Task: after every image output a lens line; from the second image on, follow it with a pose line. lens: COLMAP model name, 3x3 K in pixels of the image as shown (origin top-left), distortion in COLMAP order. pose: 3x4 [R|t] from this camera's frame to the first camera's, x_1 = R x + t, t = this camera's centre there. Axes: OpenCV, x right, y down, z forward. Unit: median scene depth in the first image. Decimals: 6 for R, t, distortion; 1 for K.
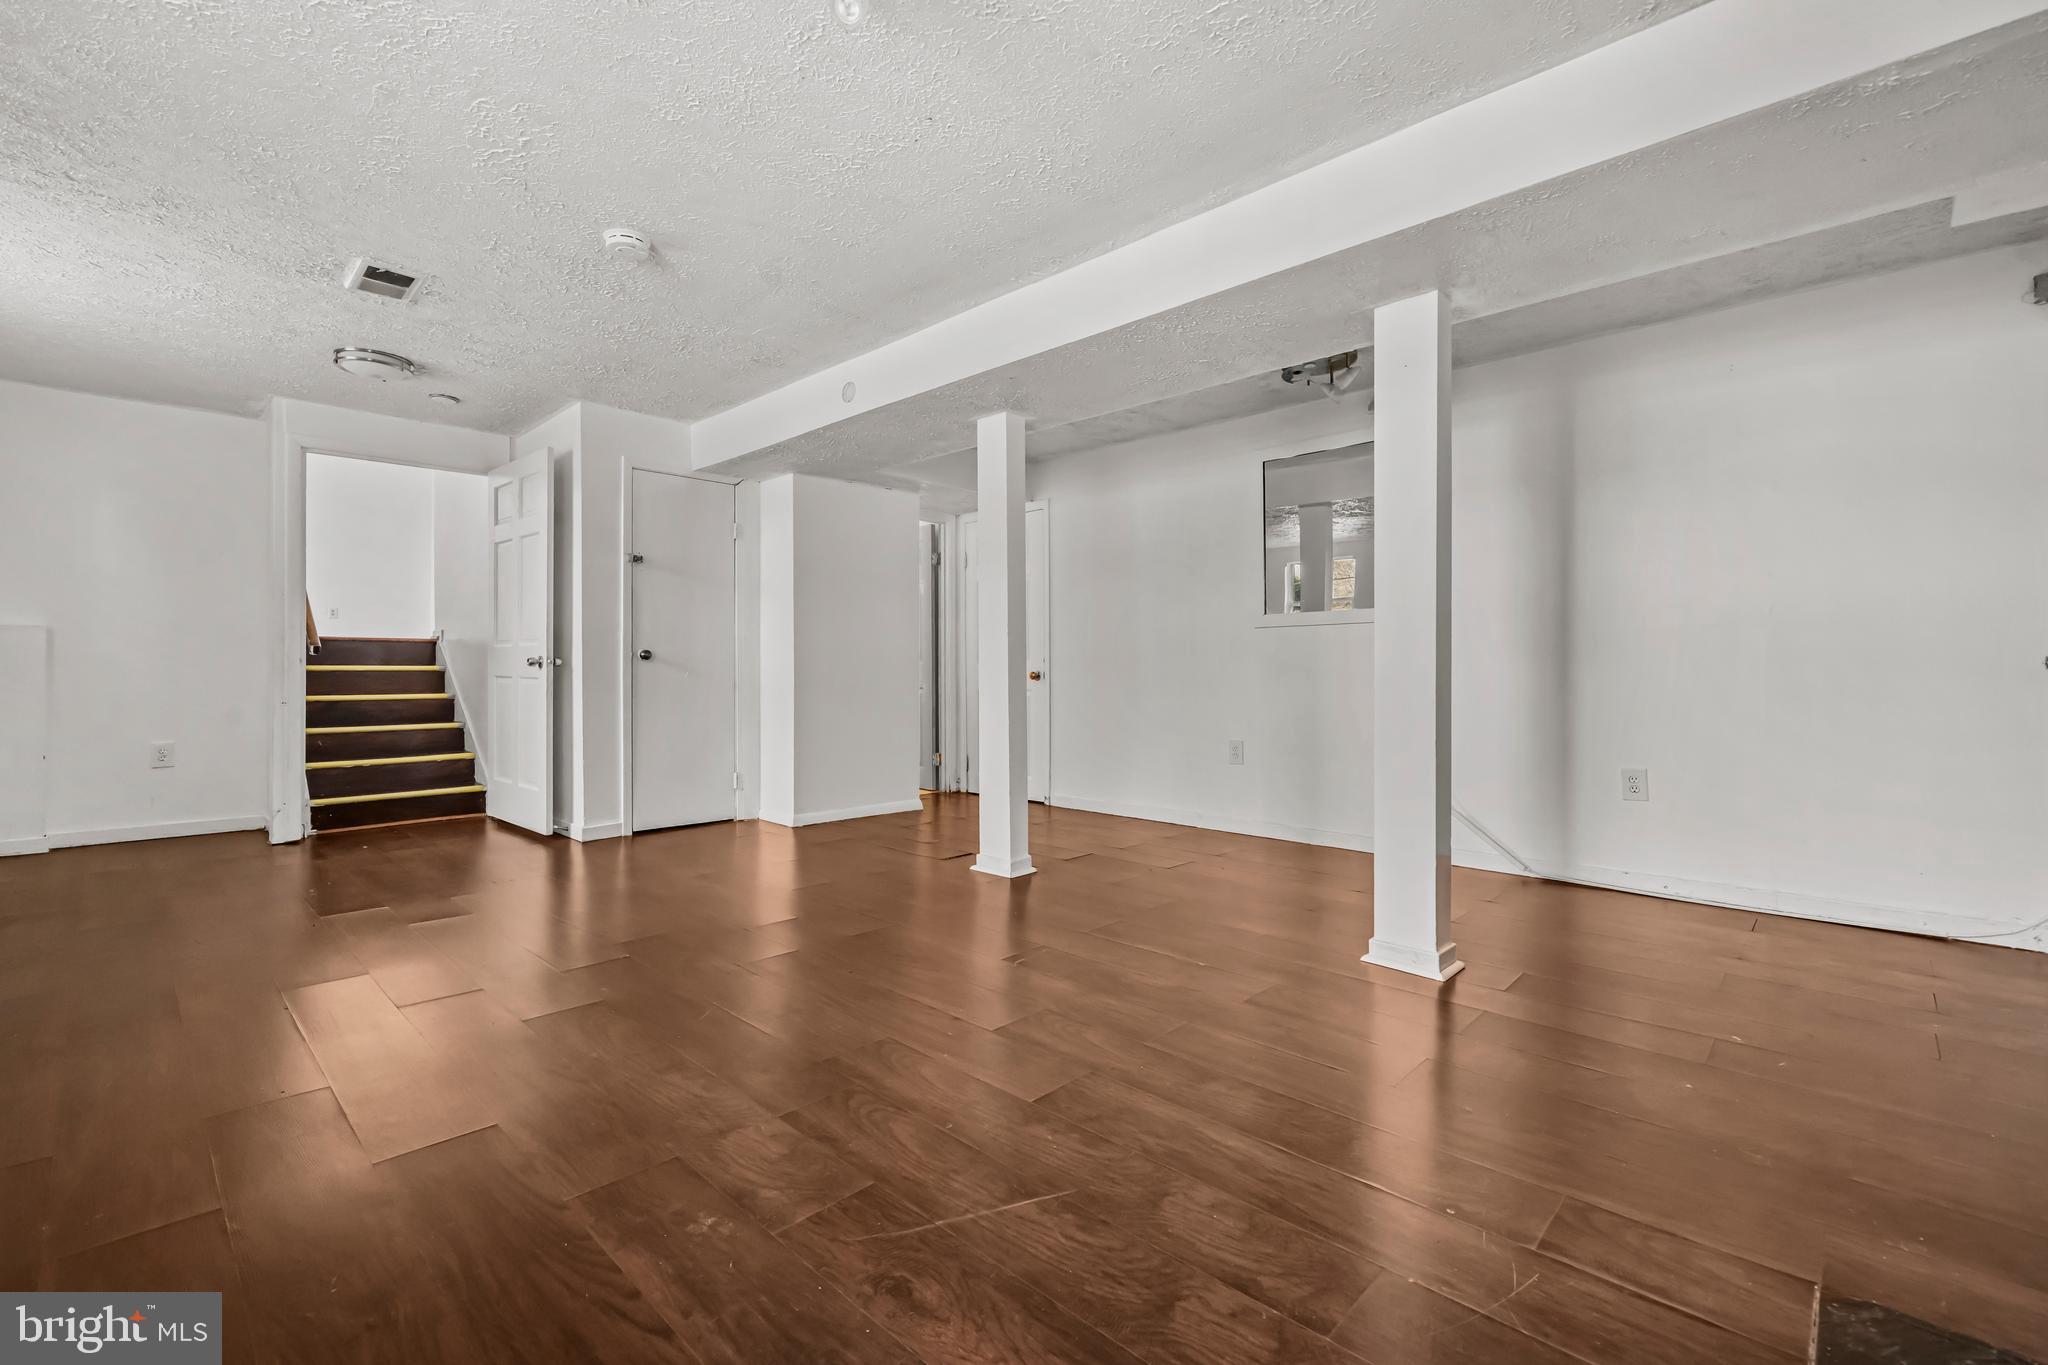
lens RADIAL K [[867.2, 0, 1011.3], [0, 867.2, 690.5], [0, 0, 1]] dist [-0.002786, -0.000048]
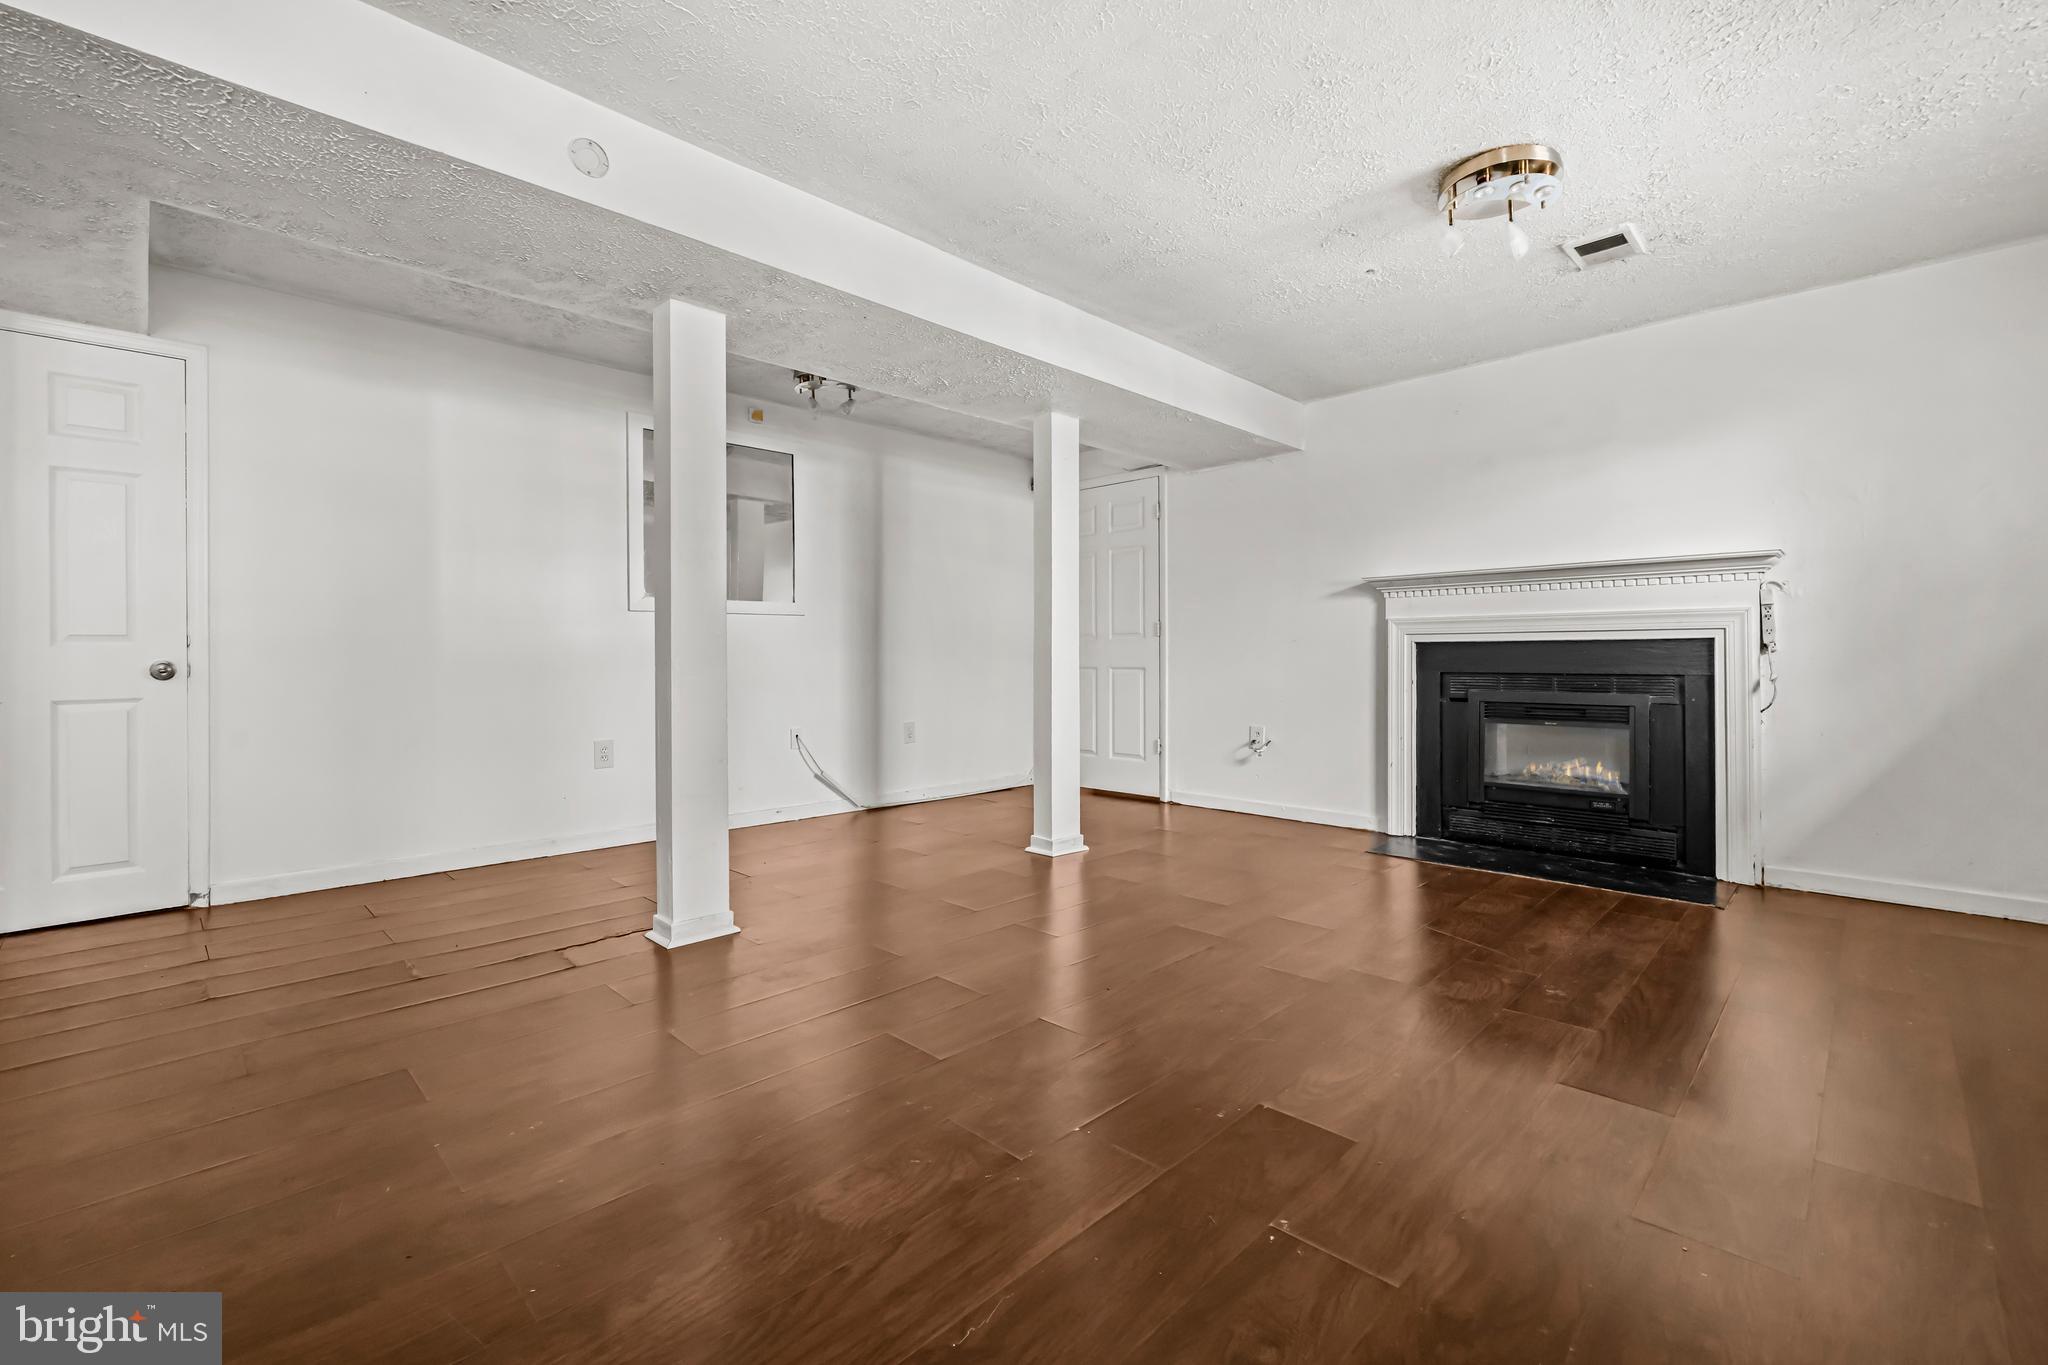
lens RADIAL K [[875.4, 0, 1031.7], [0, 875.4, 651.1], [0, 0, 1]] dist [0.031786, -0.000014]
pose [[-0.002928, 0.001826, 0.999994, -0.806563], [0.024546, 0.999697, -0.001754, -0.024760], [-0.999694, 0.024541, -0.002972, 0.779250]]
